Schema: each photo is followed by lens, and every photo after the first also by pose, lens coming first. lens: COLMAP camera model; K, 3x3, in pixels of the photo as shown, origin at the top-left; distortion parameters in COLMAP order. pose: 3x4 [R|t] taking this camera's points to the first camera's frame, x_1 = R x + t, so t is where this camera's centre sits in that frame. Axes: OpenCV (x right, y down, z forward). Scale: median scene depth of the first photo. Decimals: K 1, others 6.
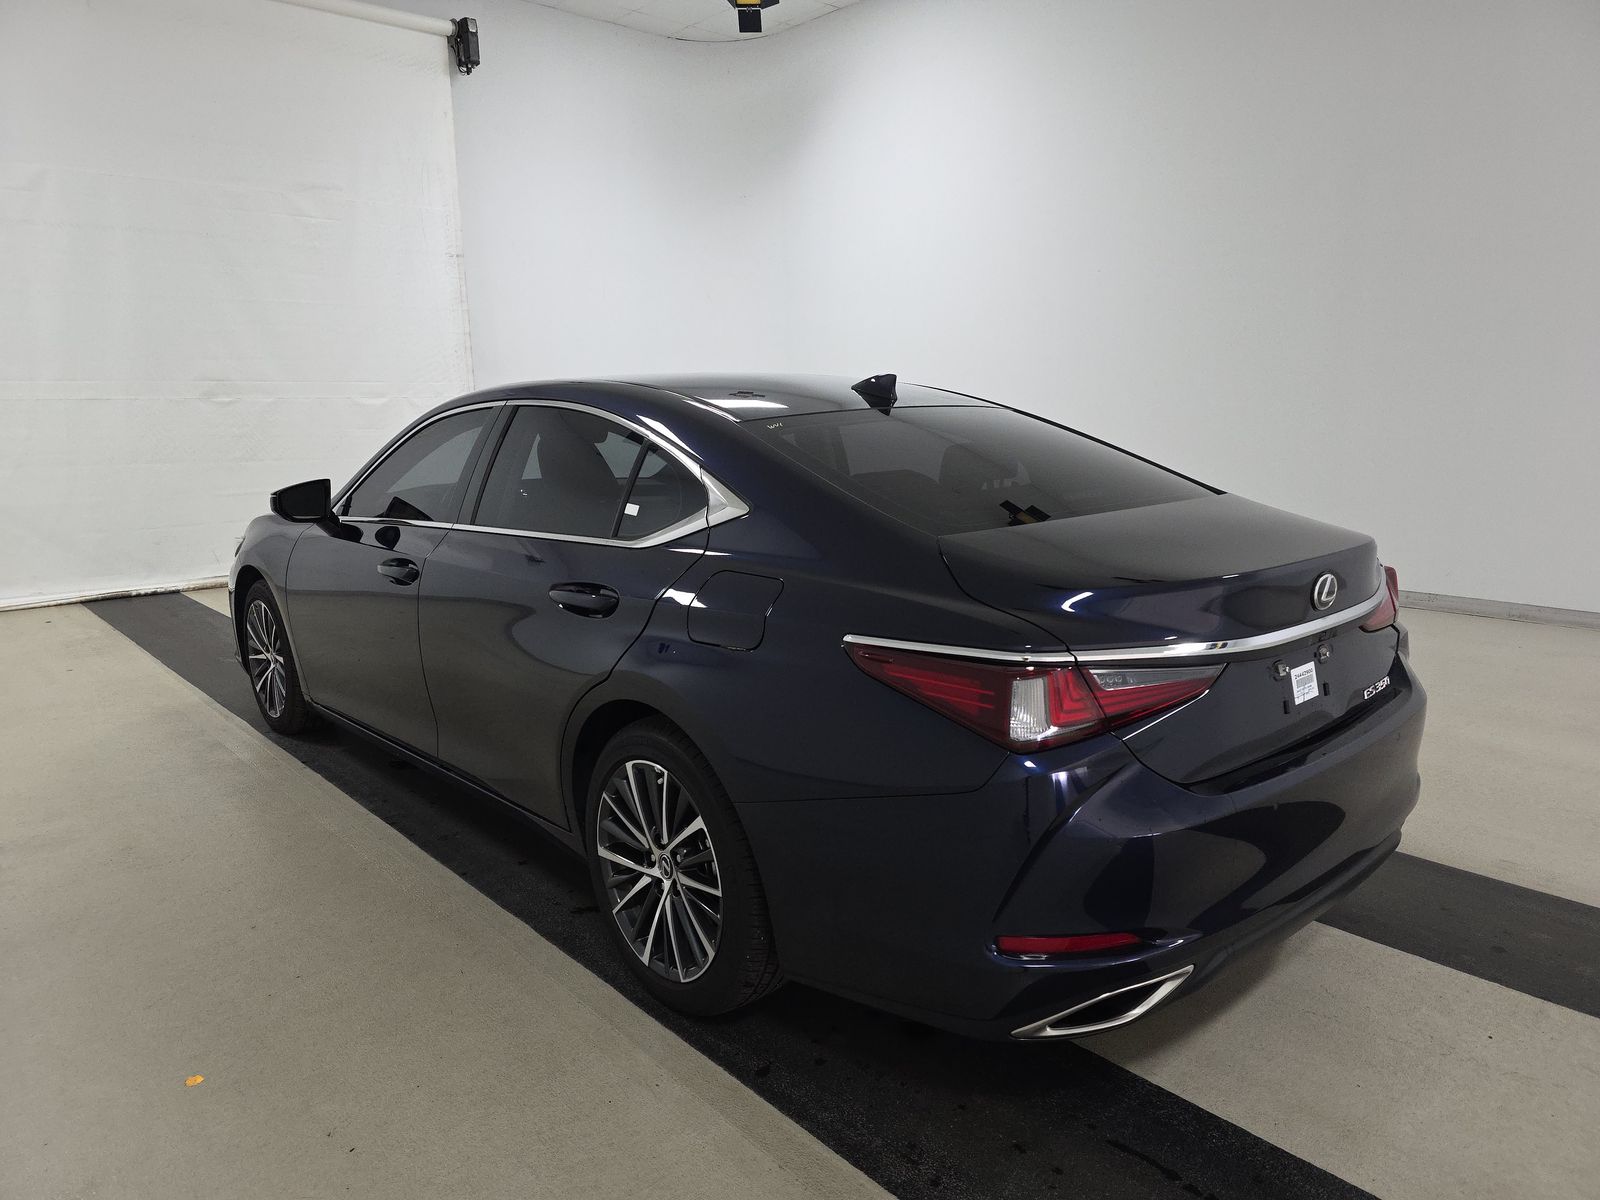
lens RADIAL K [[1087.0, 0, 797.1], [0, 1087.0, 600.4], [0, 0, 1]] dist [-0.016518, 0.000699]
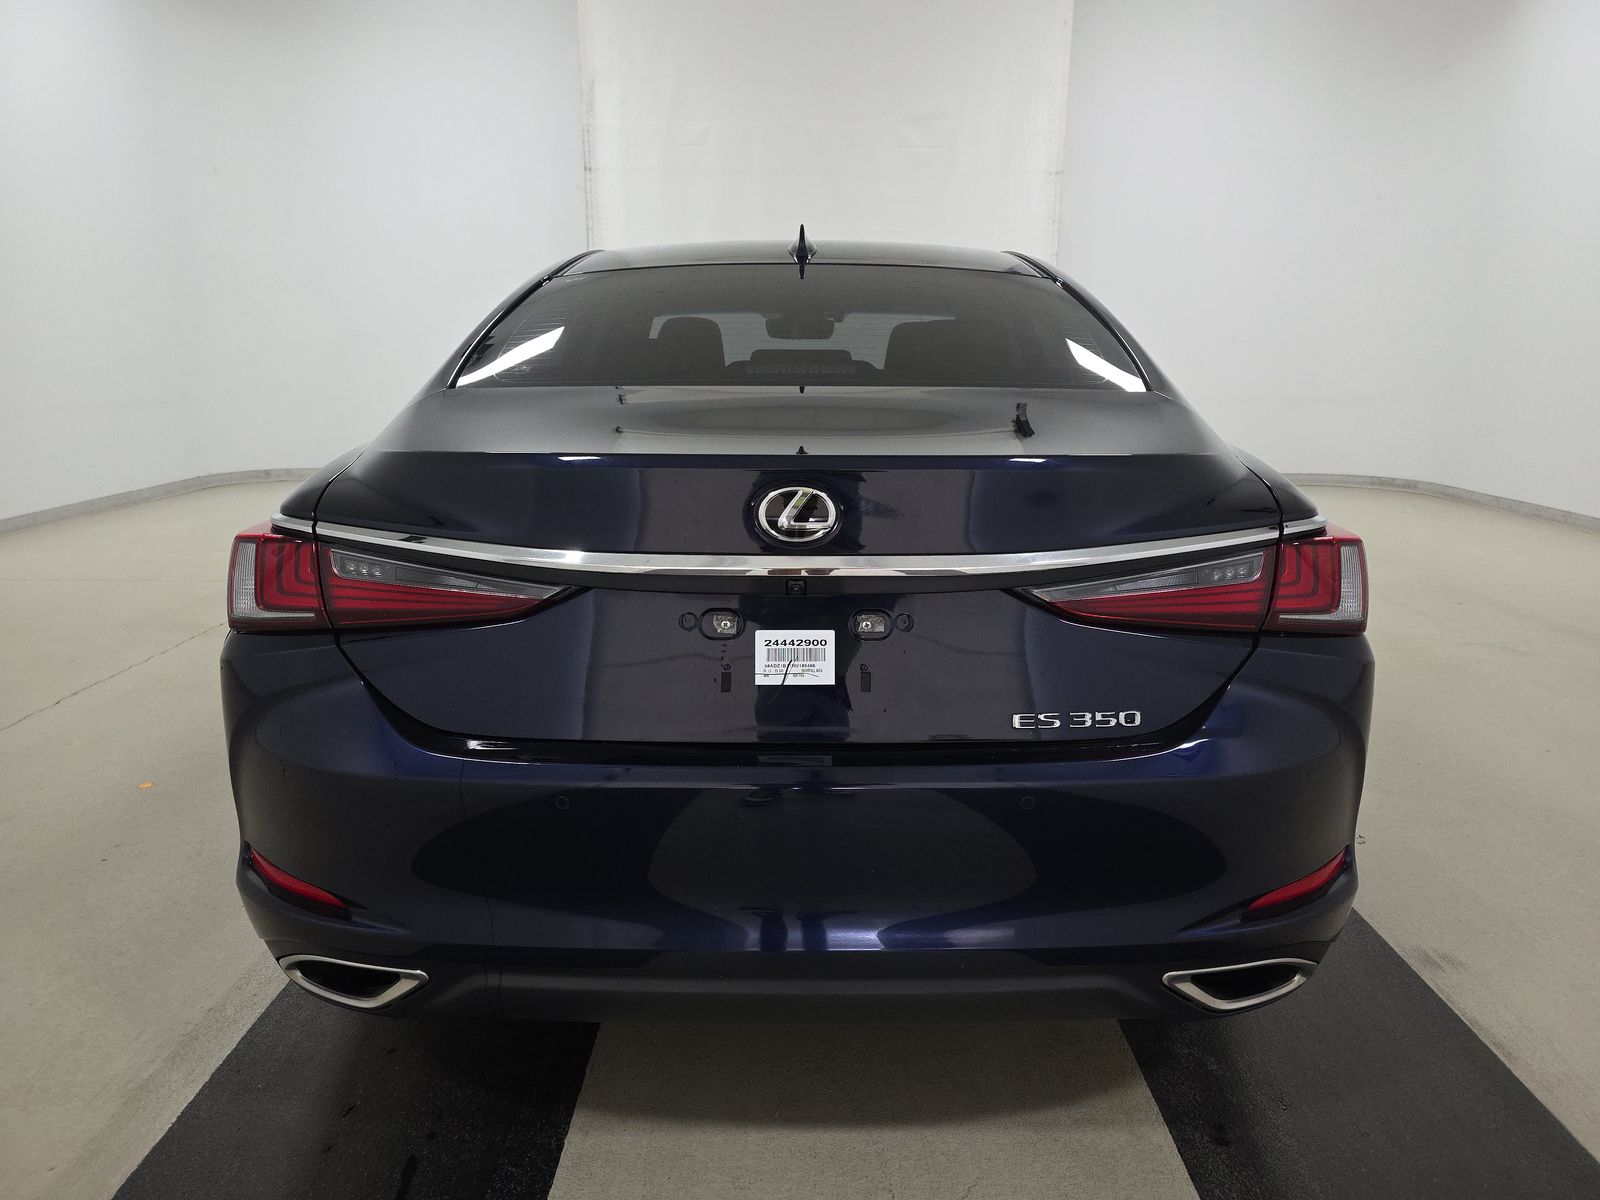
lens RADIAL K [[1087.0, 0, 797.1], [0, 1087.0, 601.7], [0, 0, 1]] dist [-0.016518, 0.000699]
pose [[0.742184, 0.165513, -0.649437, 0.251941], [-0.134770, 0.986089, 0.097294, -0.004729], [0.656506, 0.015315, 0.754165, 0.154360]]
